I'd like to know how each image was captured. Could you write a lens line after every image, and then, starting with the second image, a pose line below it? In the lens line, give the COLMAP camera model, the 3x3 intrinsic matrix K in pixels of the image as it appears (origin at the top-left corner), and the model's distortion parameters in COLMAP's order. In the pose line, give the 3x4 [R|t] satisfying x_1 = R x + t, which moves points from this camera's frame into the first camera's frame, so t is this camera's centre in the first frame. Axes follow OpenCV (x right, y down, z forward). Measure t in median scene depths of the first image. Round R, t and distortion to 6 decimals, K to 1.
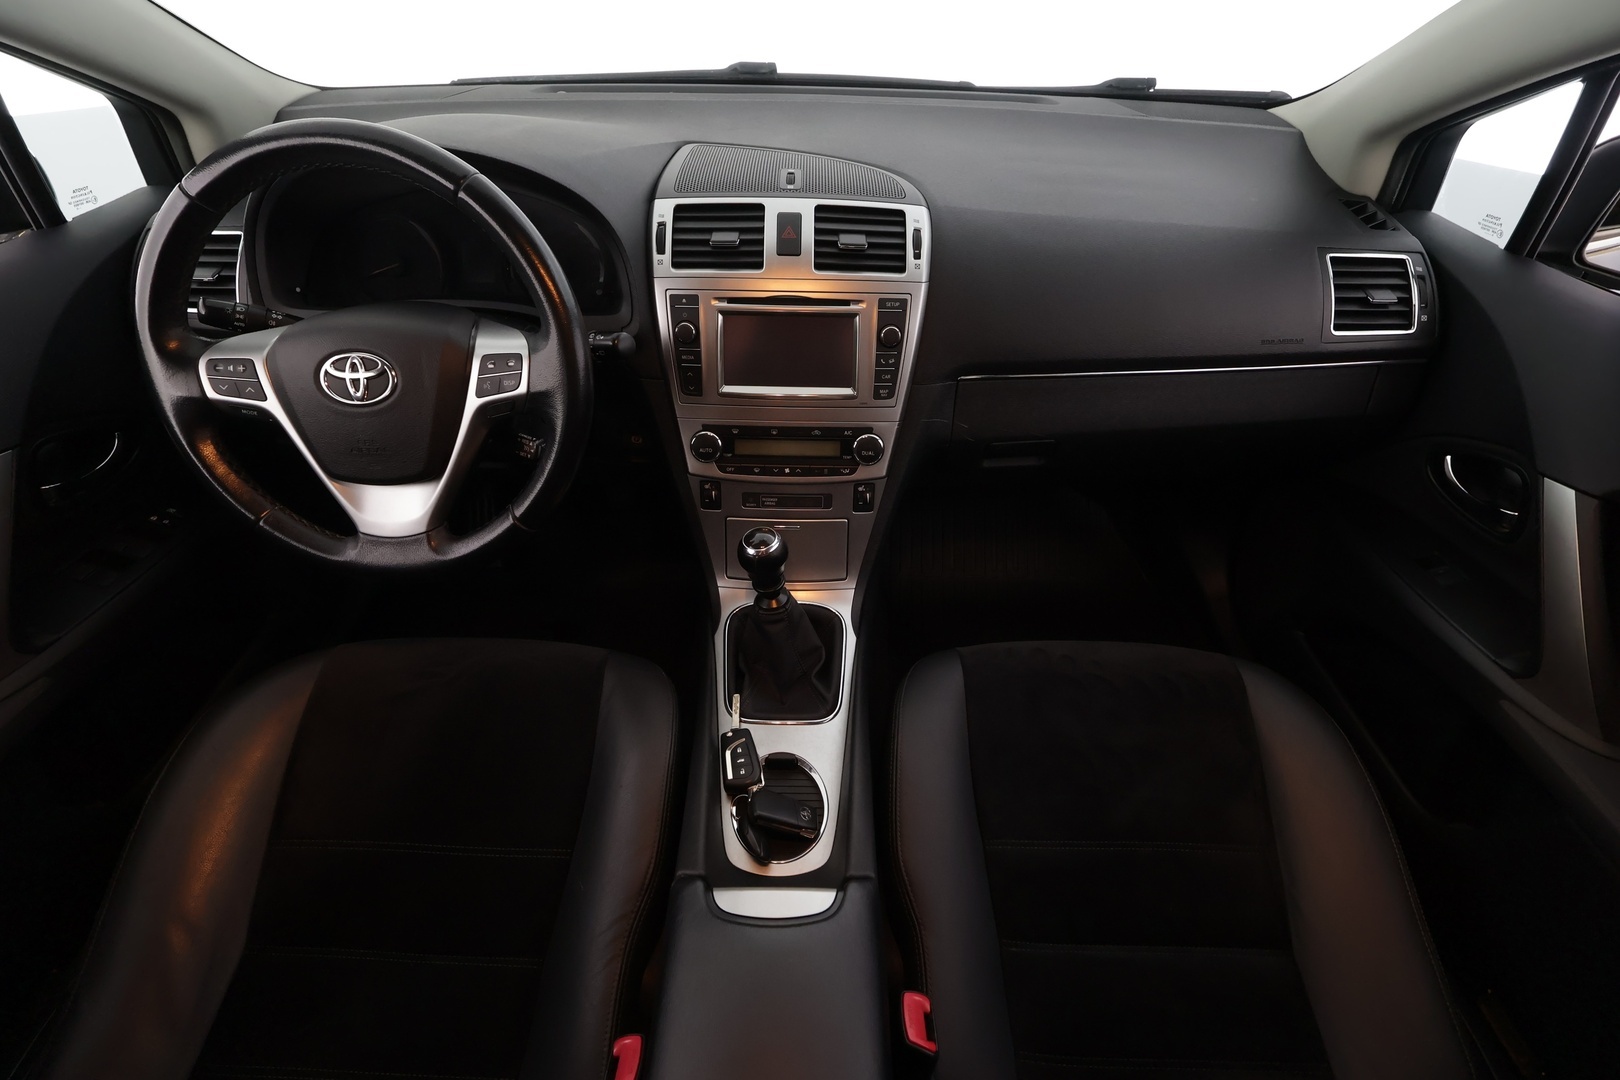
lens RADIAL K [[749.9, 0, 810.0], [0, 749.9, 540.0], [0, 0, 1]] dist [-0.000583, 0.001484]
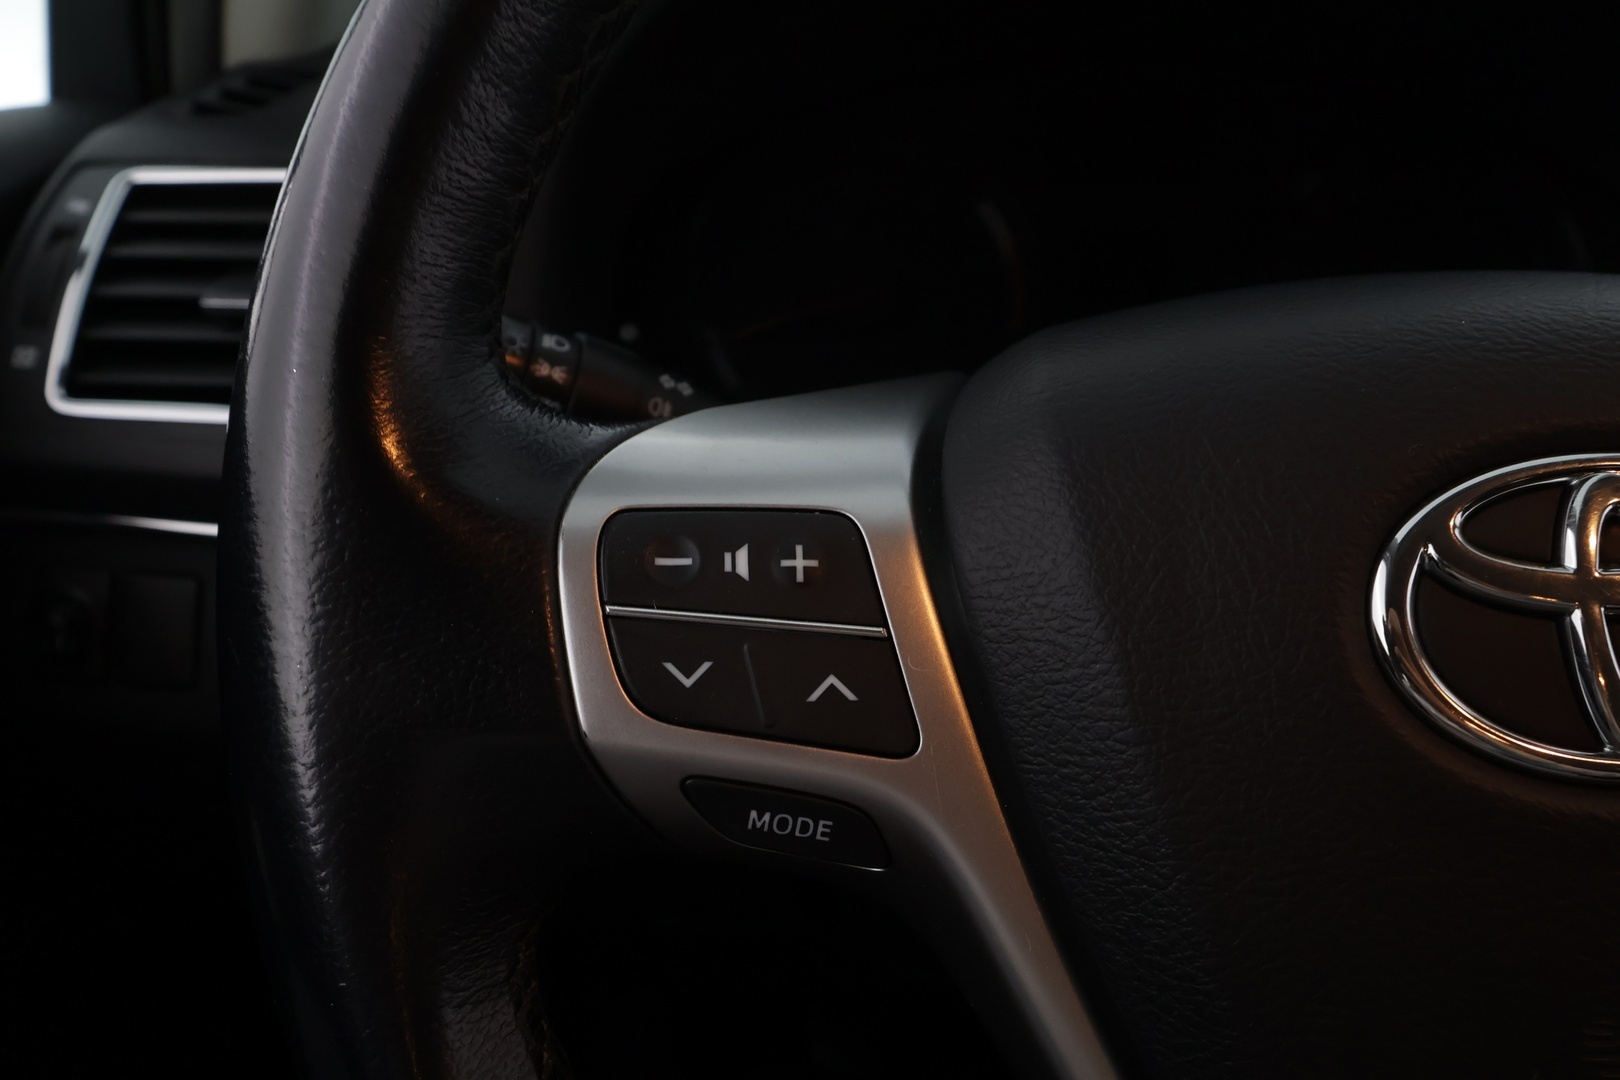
lens RADIAL K [[1291.8, 0, 810.0], [0, 1291.8, 540.0], [0, 0, 1]] dist [-0.000725, 0.000985]
pose [[0.999972, -0.001251, 0.007384, -0.623723], [0.003636, 0.943069, -0.332577, -0.112855], [-0.006547, 0.332595, 0.943047, 0.595685]]
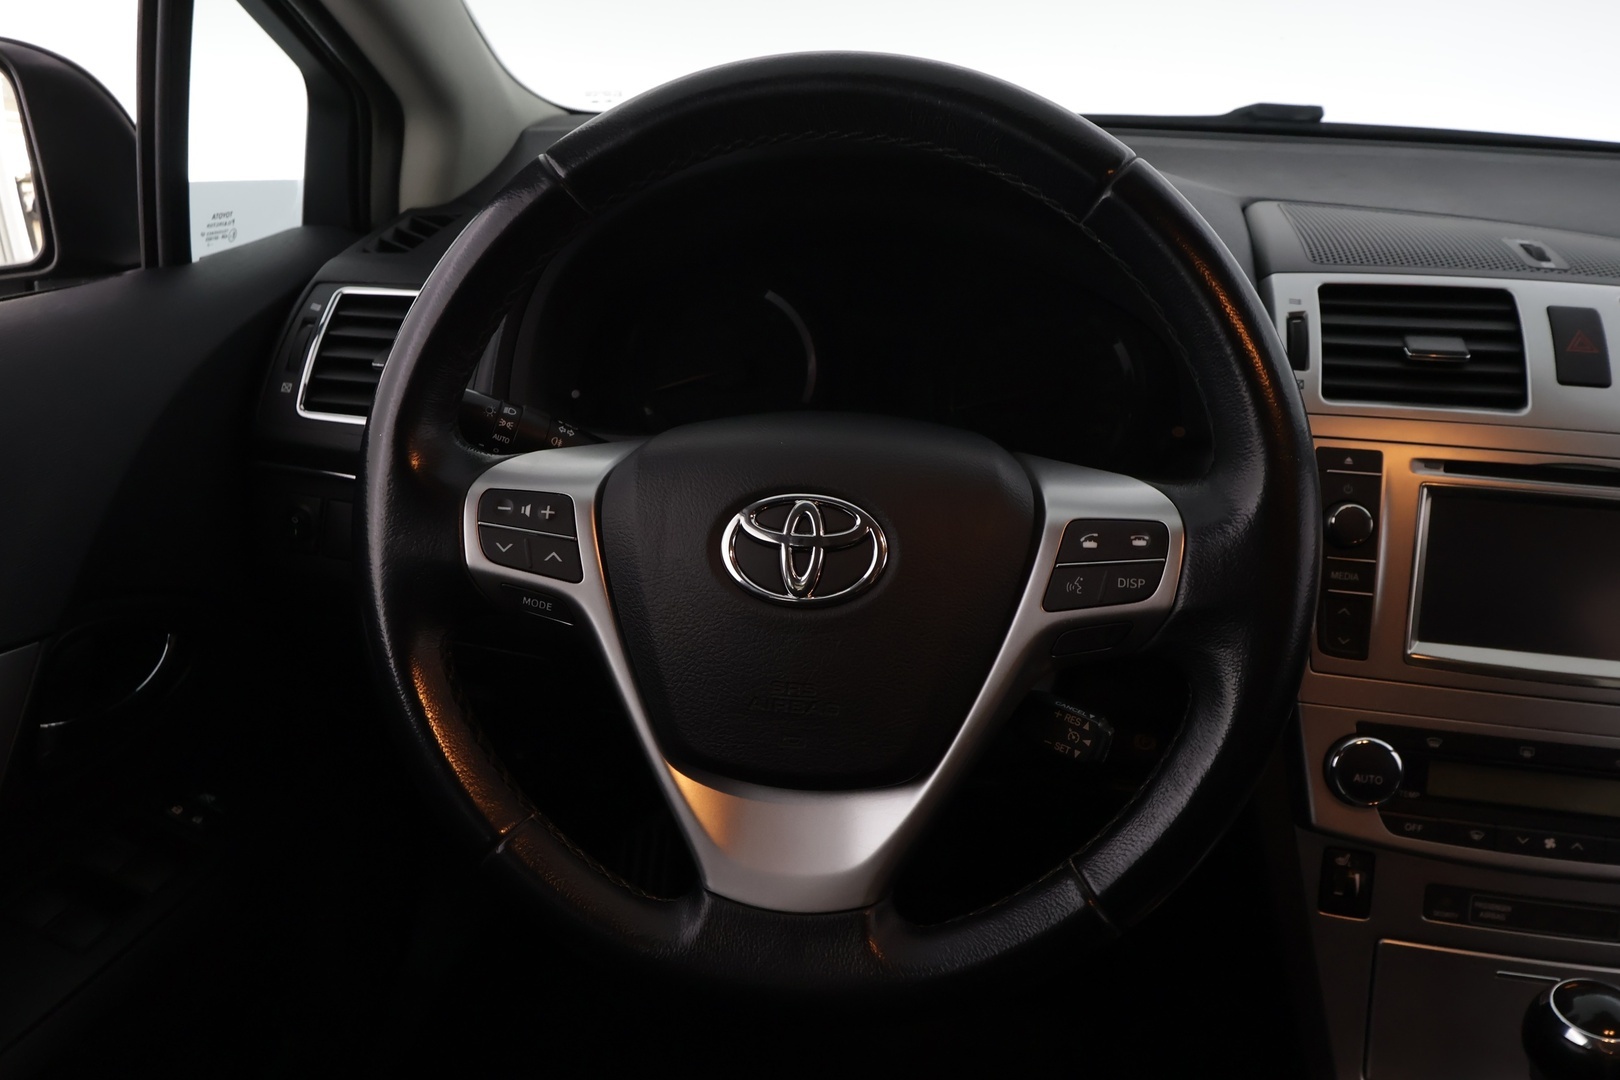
lens RADIAL K [[1291.8, 0, 810.0], [0, 1291.8, 540.0], [0, 0, 1]] dist [-0.000725, 0.000985]
pose [[0.989170, 0.071718, -0.128058, -0.400075], [-0.107730, 0.947327, -0.301606, 0.014804], [0.099682, 0.312135, 0.944794, 0.201492]]
